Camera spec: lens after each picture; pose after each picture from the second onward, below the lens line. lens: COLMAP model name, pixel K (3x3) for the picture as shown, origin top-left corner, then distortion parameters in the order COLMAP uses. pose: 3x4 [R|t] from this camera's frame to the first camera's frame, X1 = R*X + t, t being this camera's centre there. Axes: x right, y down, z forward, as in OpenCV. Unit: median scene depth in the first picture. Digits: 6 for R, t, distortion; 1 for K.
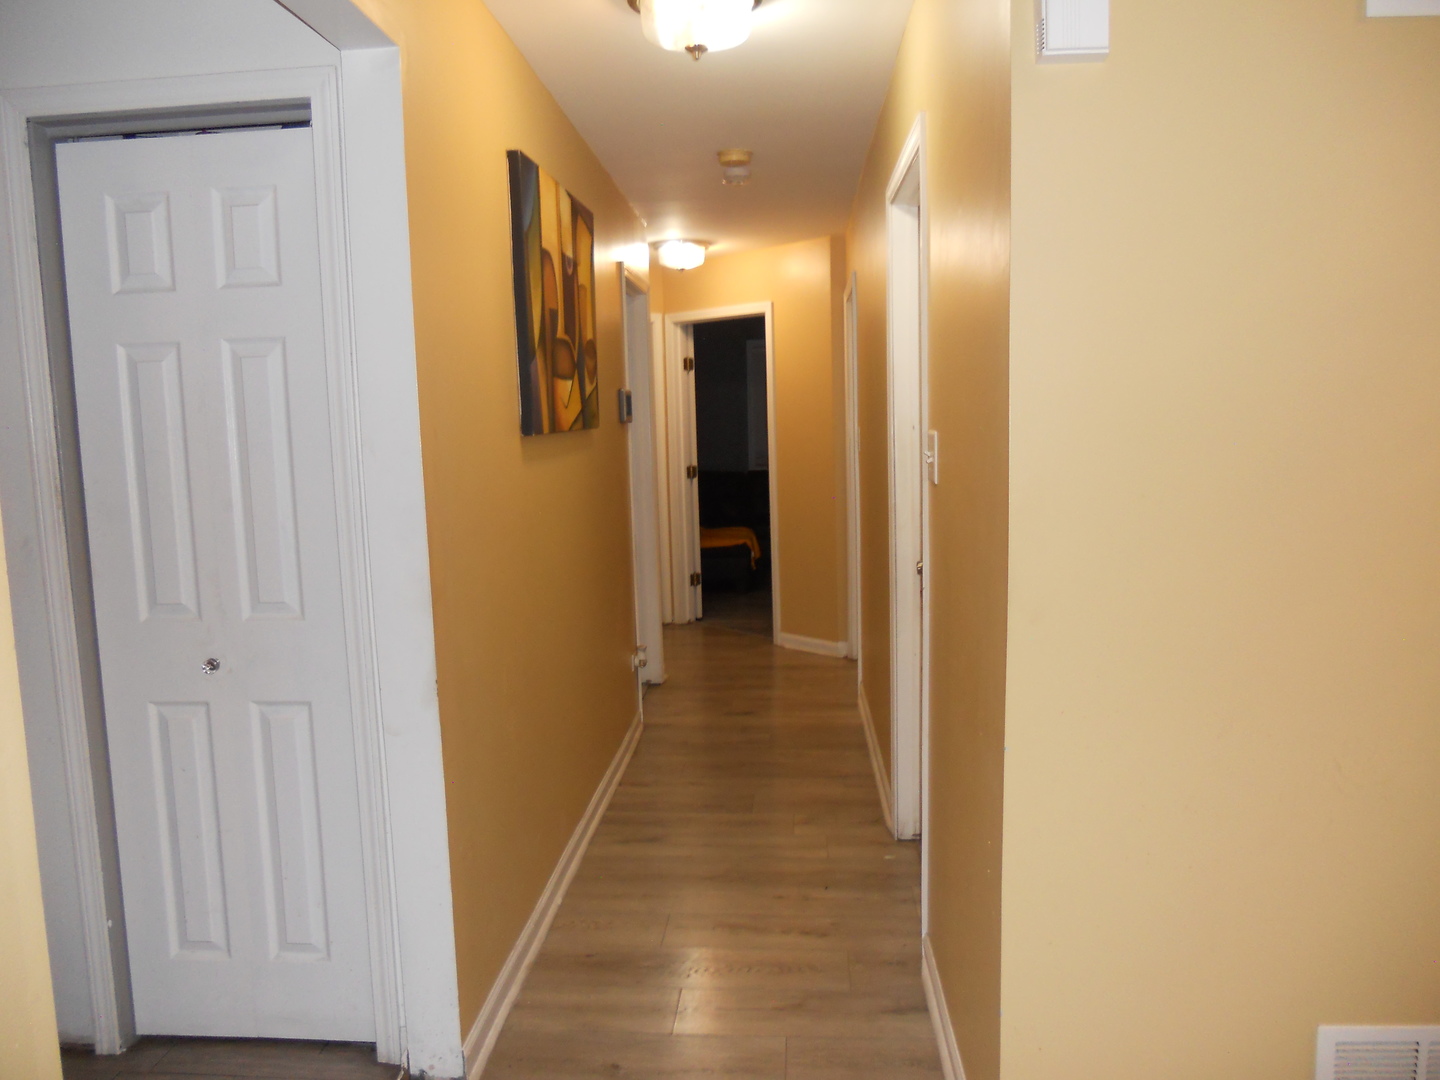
lens RADIAL K [[1089.2, 0, 683.4], [0, 1089.2, 547.8], [0, 0, 1]] dist [-0.054262, 0.032639]
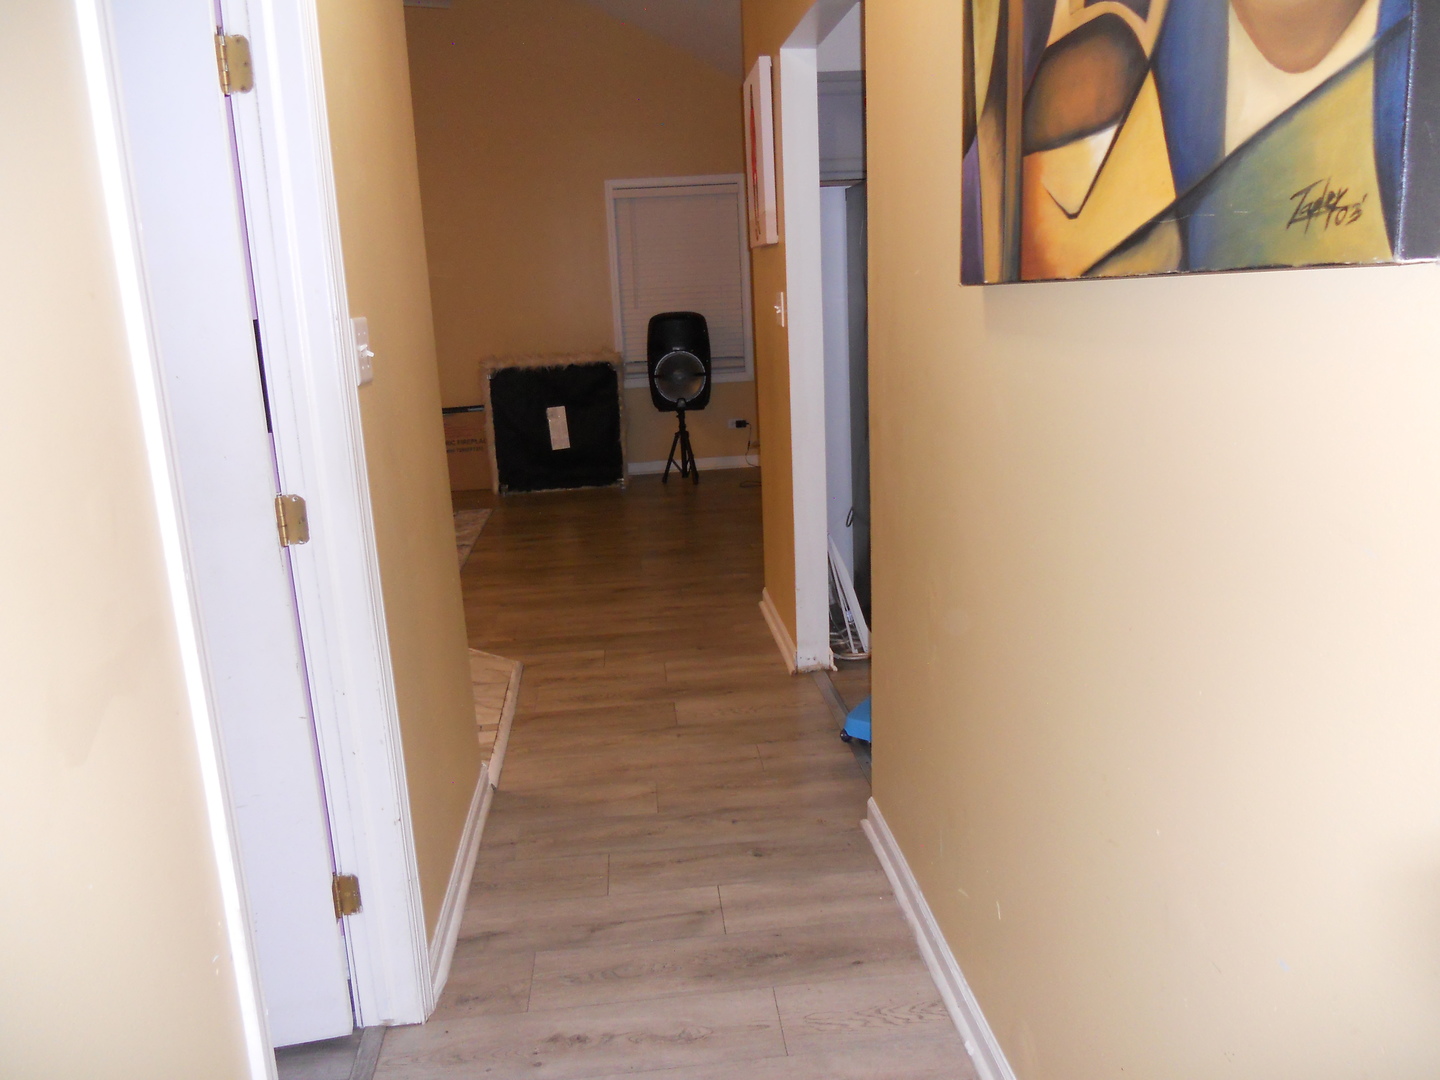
lens RADIAL K [[1089.2, 0, 683.4], [0, 1089.2, 547.8], [0, 0, 1]] dist [-0.054262, 0.032639]
pose [[-0.984247, 0.114623, -0.134607, 0.111715], [0.060262, 0.933271, 0.354080, -0.196625], [0.166211, 0.340391, -0.925477, 1.654023]]
